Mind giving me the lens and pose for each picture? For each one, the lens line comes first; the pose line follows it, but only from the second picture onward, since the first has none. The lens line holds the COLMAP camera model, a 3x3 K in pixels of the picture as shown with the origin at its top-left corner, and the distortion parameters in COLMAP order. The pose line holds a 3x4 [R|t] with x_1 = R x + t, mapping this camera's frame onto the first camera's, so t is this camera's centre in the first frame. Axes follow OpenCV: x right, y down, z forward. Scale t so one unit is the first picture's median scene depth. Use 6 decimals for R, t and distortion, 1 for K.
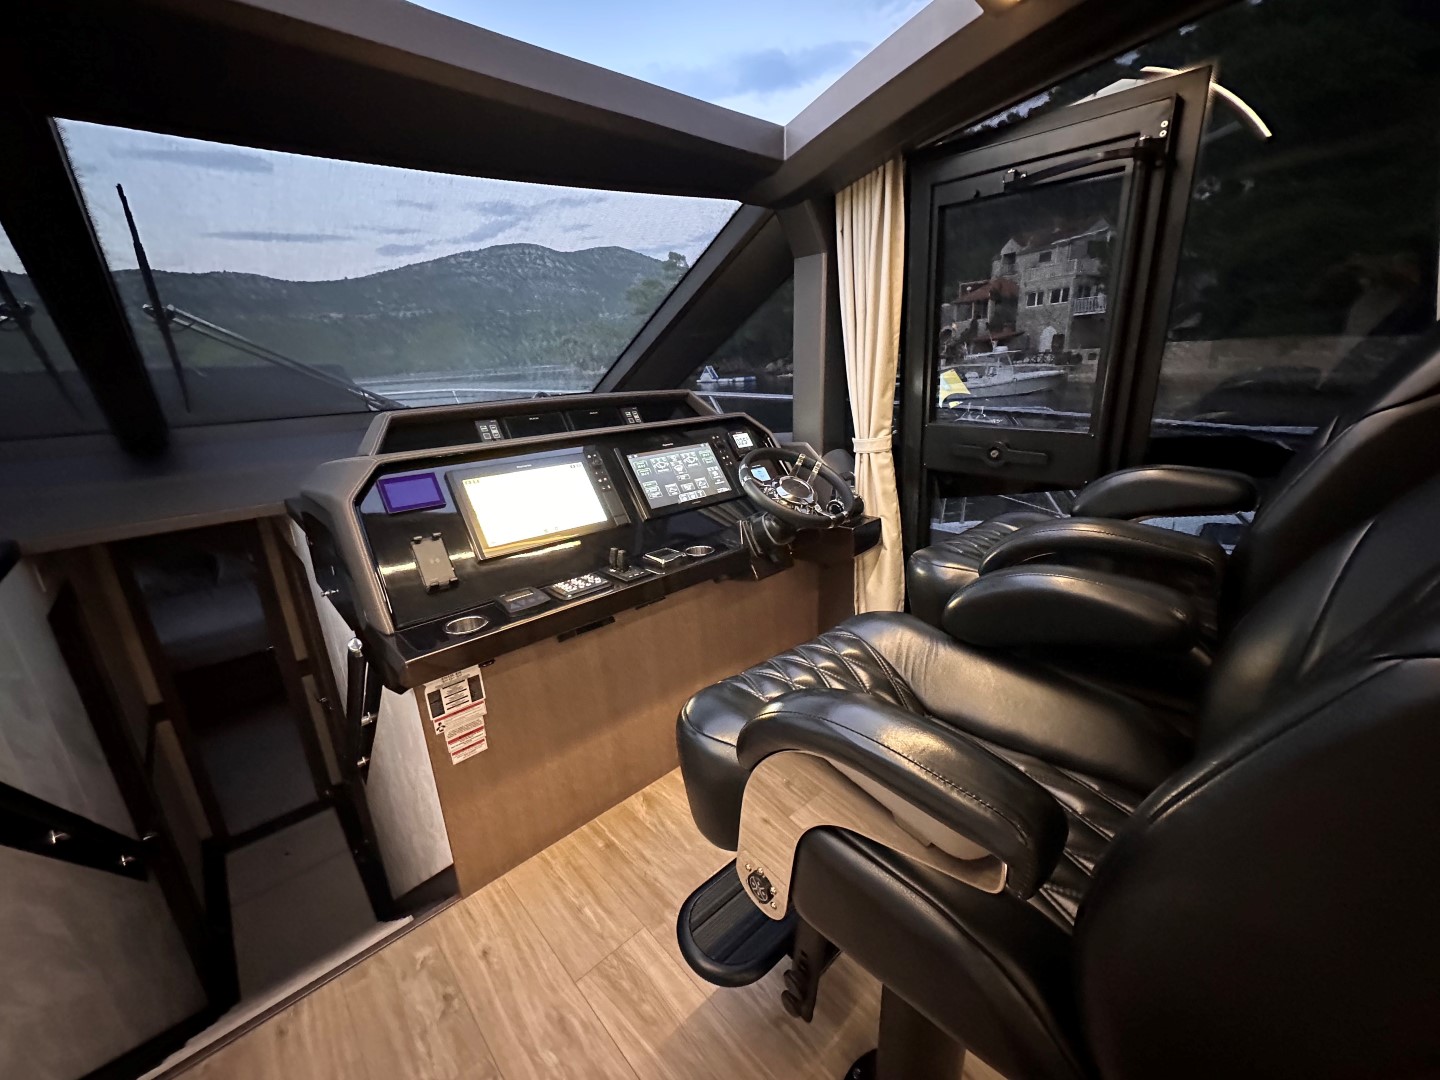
lens RADIAL K [[576.6, 0, 720.3], [0, 576.6, 539.0], [0, 0, 1]] dist [-0.003083, 0.000942]
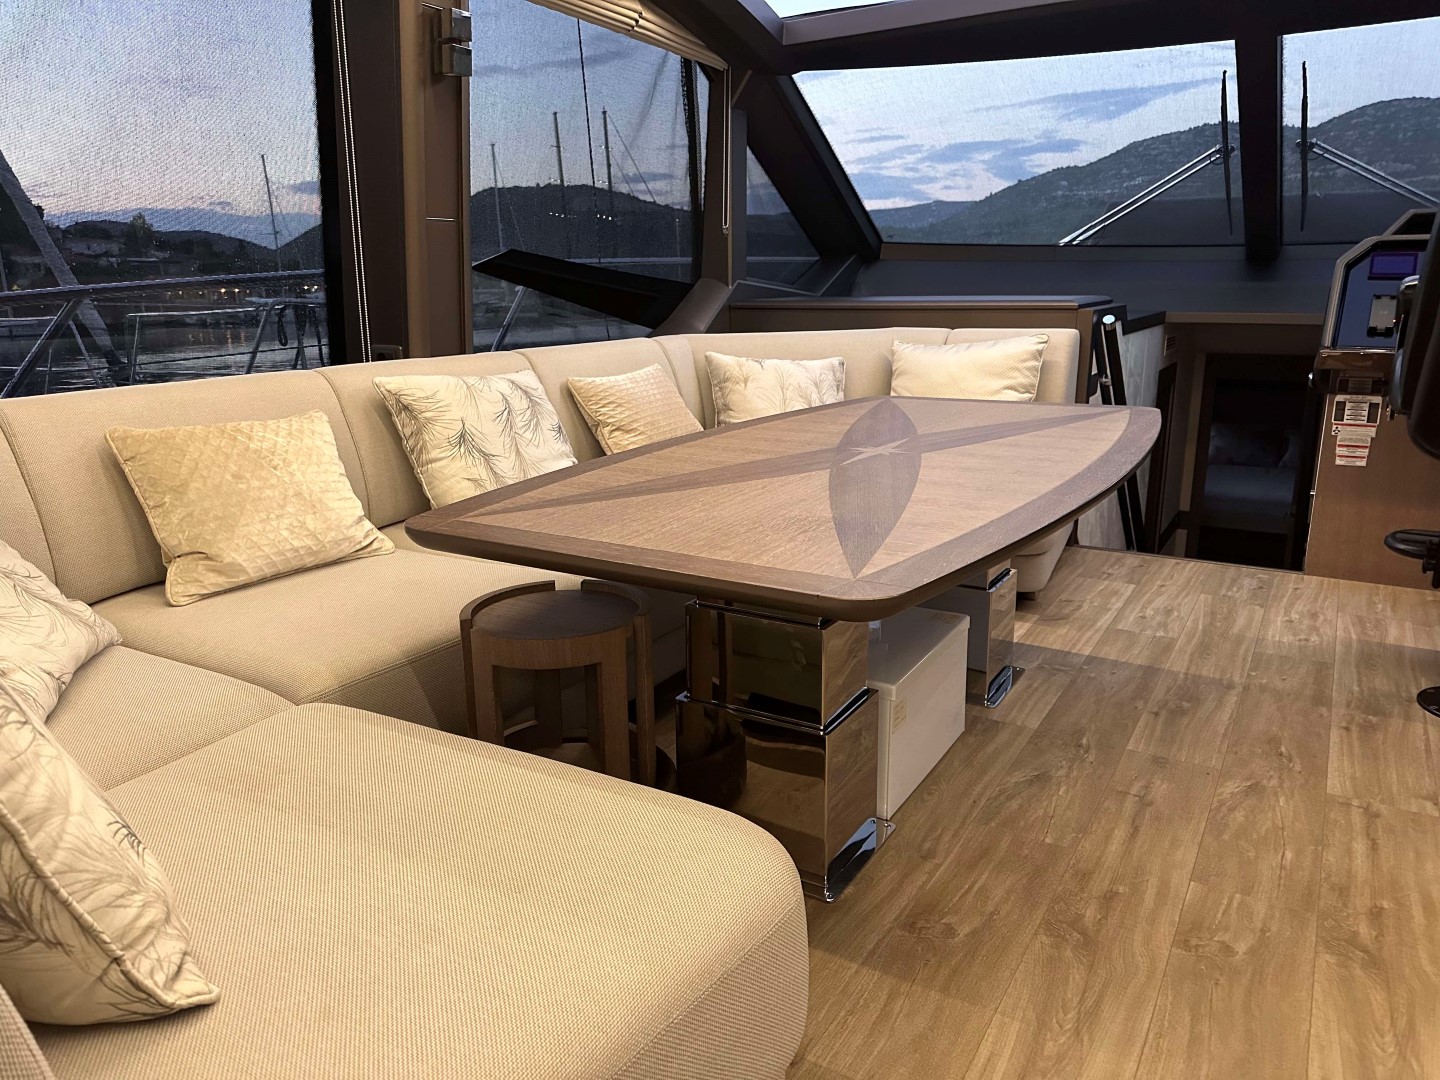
lens RADIAL K [[1026.8, 0, 722.9], [0, 1026.8, 534.7], [0, 0, 1]] dist [0.003433, -0.000273]
pose [[0.280517, 0.268965, -0.921395, 1.393774], [-0.288524, 0.939170, 0.186313, 0.512830], [0.915458, 0.213581, 0.341056, -1.094426]]
